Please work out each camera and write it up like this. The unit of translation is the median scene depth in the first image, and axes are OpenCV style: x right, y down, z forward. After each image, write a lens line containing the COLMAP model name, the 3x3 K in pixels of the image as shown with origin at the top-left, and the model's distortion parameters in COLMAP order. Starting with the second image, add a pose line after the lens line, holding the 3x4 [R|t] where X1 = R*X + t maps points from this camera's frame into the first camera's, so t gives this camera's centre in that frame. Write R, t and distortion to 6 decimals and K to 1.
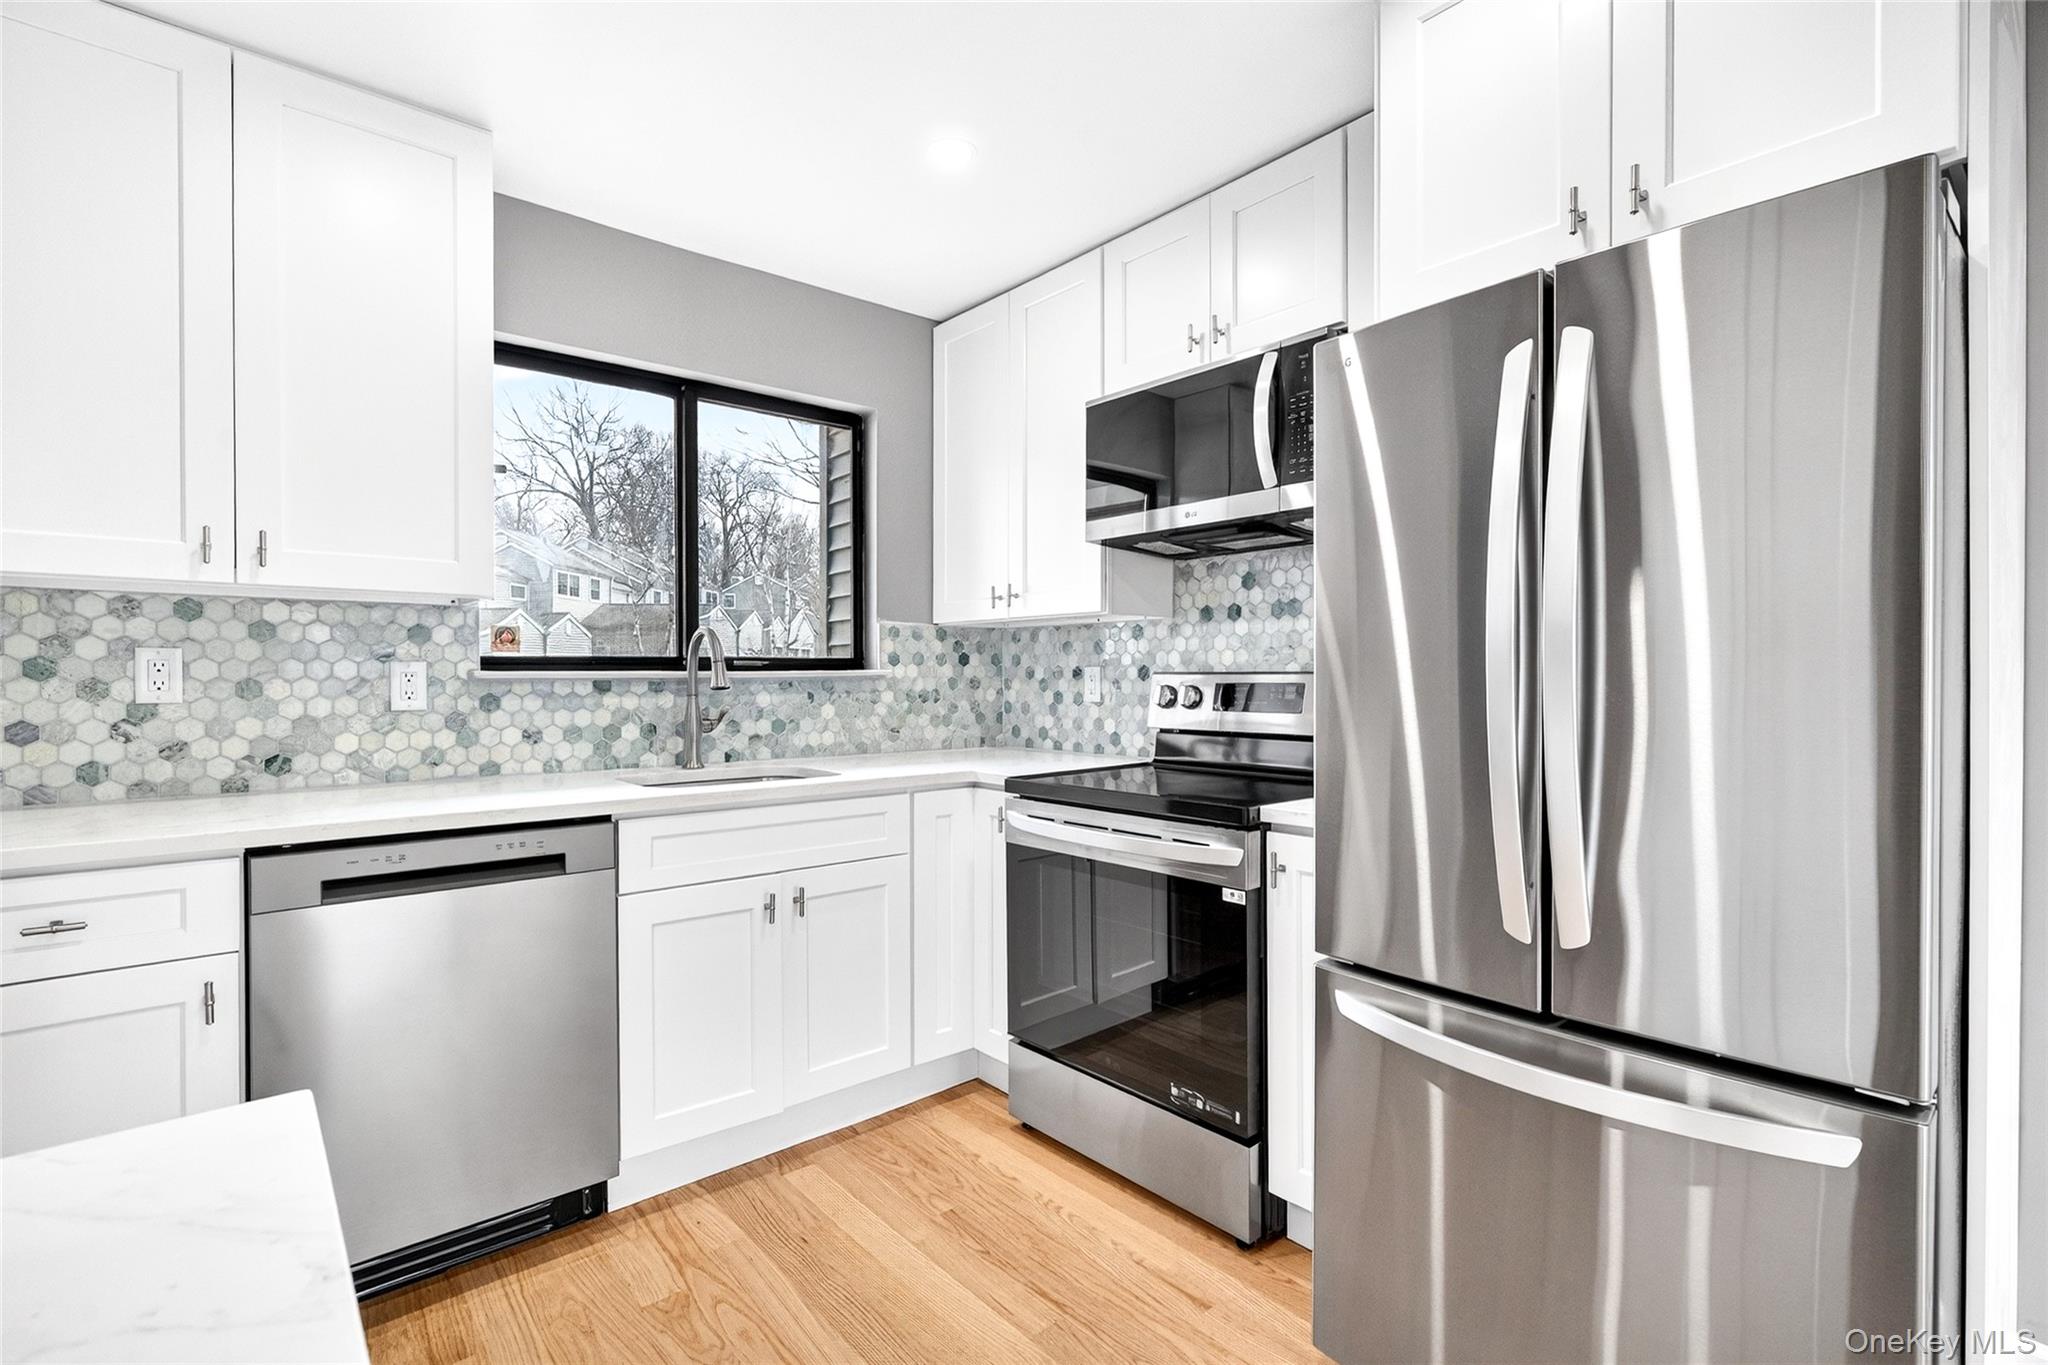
lens RADIAL K [[949.6, 0, 1027.6], [0, 949.6, 680.1], [0, 0, 1]] dist [-0.003171, 0.001898]
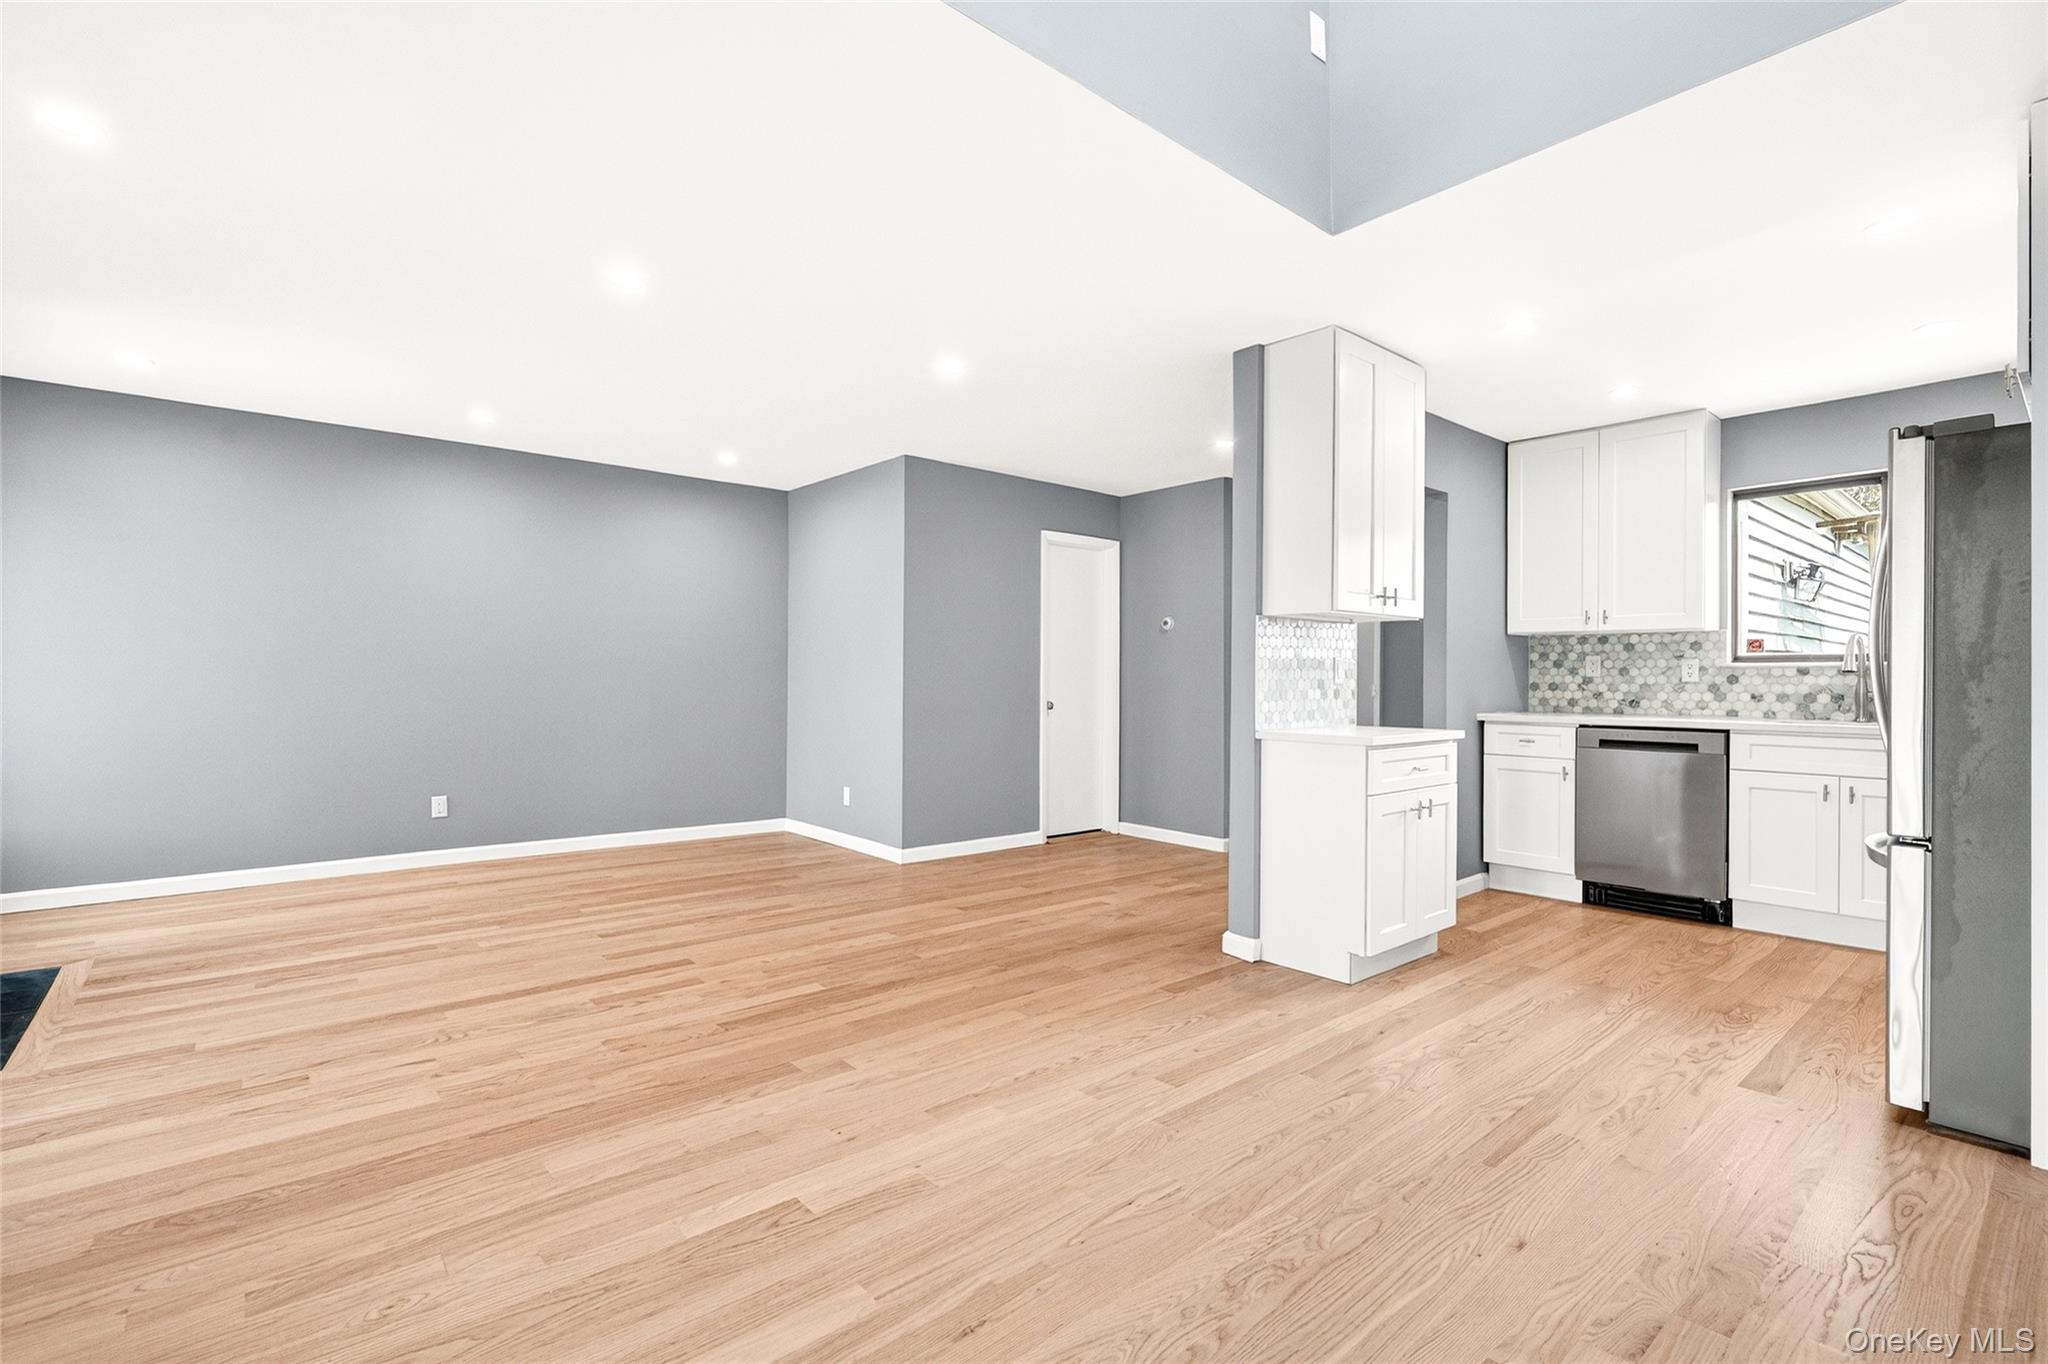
lens RADIAL K [[949.6, 0, 1027.2], [0, 949.6, 675.6], [0, 0, 1]] dist [-0.003171, 0.001898]
pose [[0.011165, -0.002869, -0.999934, 1.282157], [-0.009351, 0.999952, -0.002974, 0.033458], [0.999894, 0.009383, 0.011137, -0.442448]]
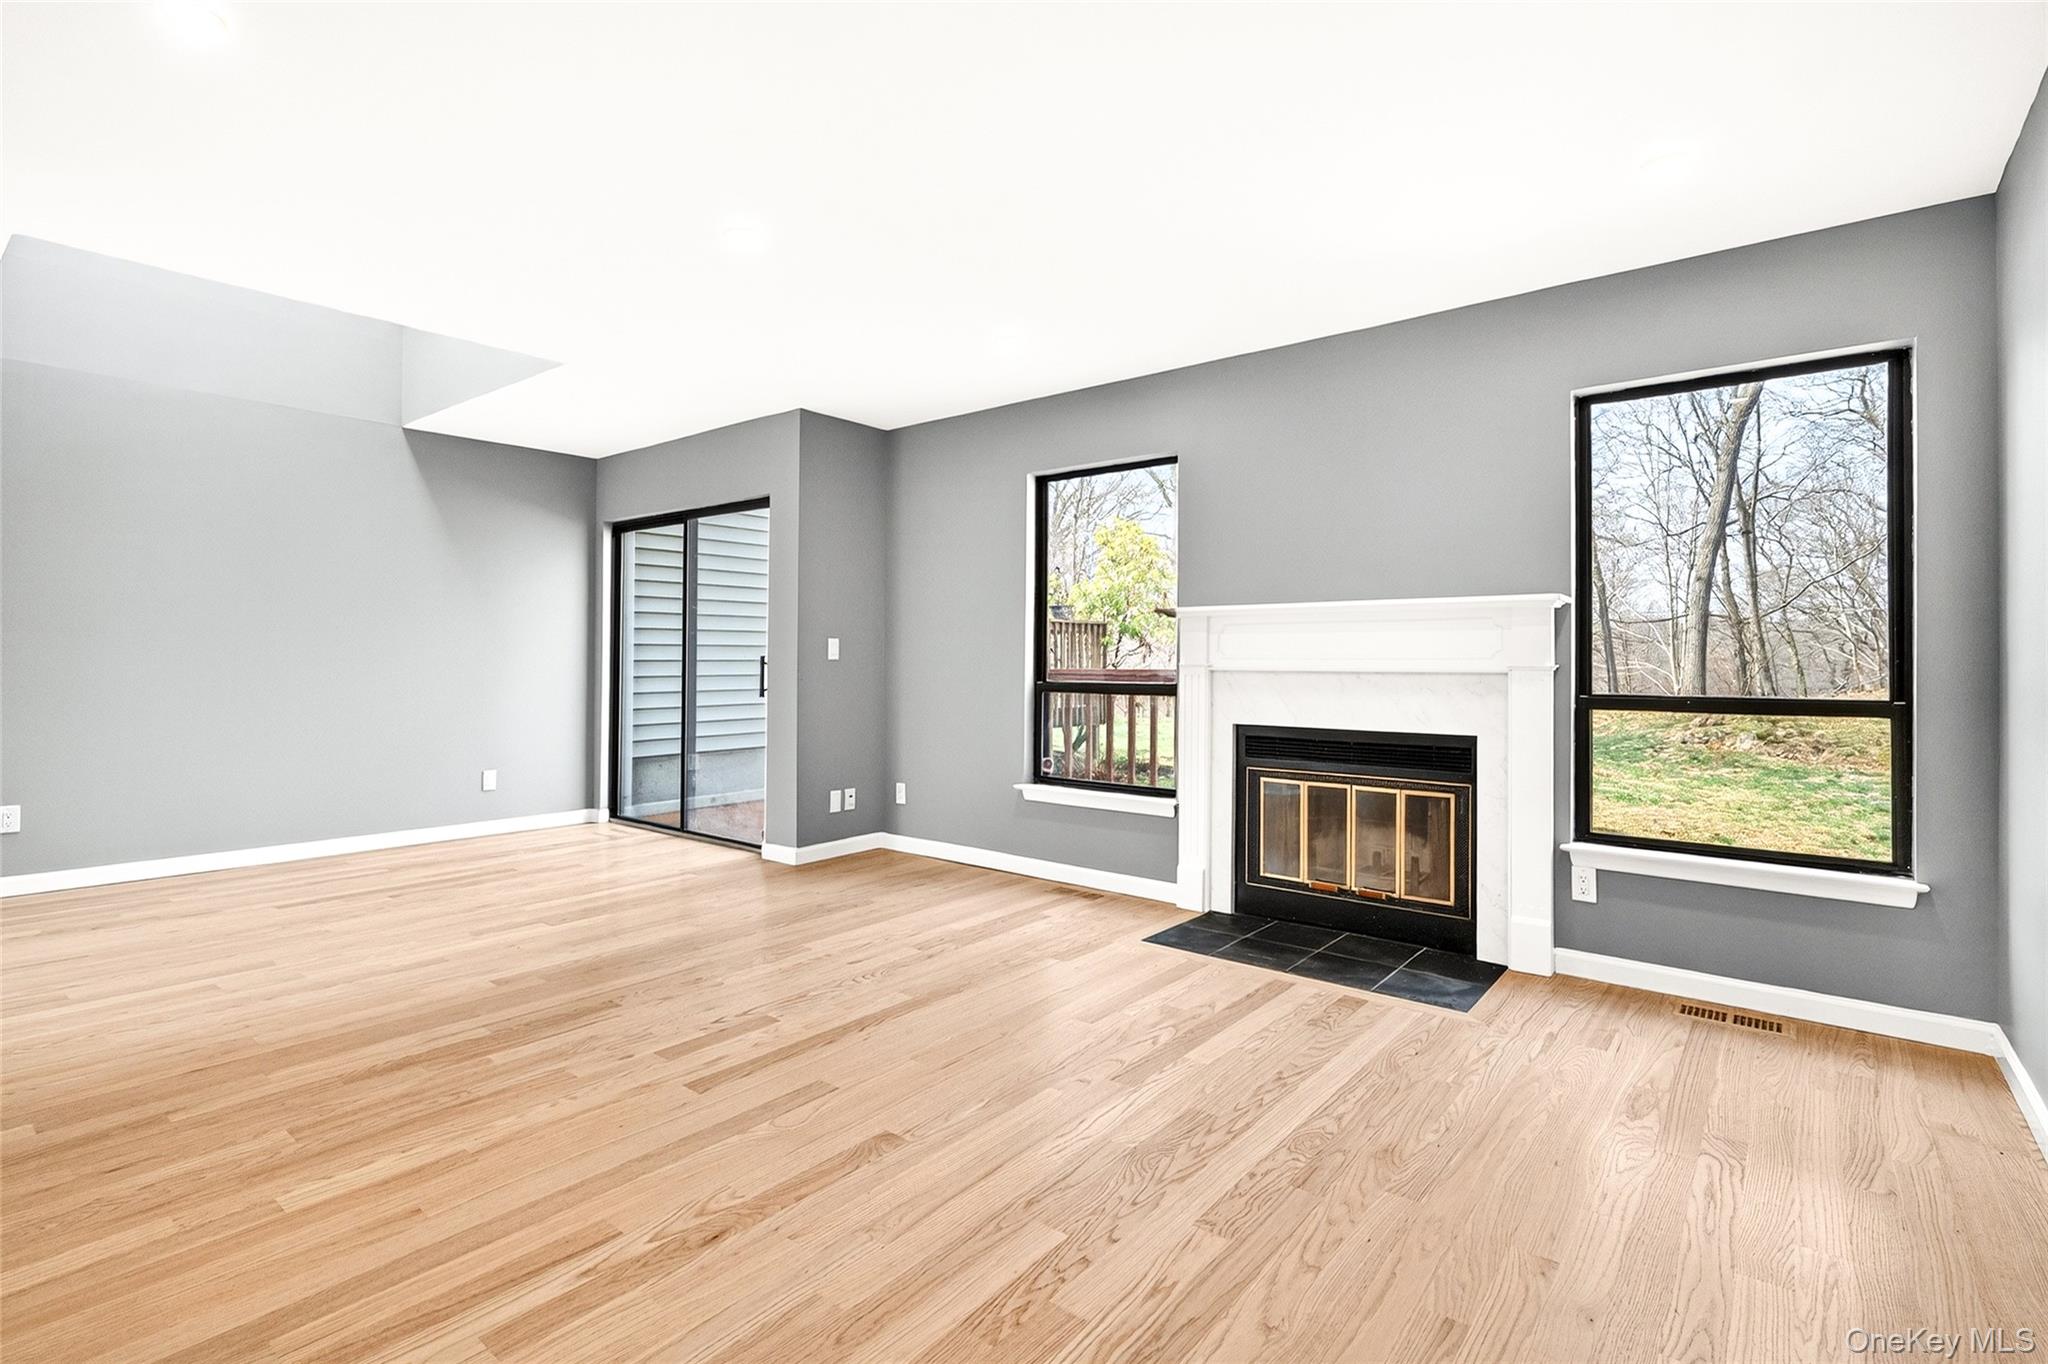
lens RADIAL K [[949.6, 0, 1006.8], [0, 949.6, 654.2], [0, 0, 1]] dist [-0.003171, 0.001898]
pose [[-0.175289, 0.008541, 0.984480, -1.094133], [-0.004428, 0.999945, -0.009464, 0.041876], [-0.984507, -0.006018, -0.175242, -1.058114]]
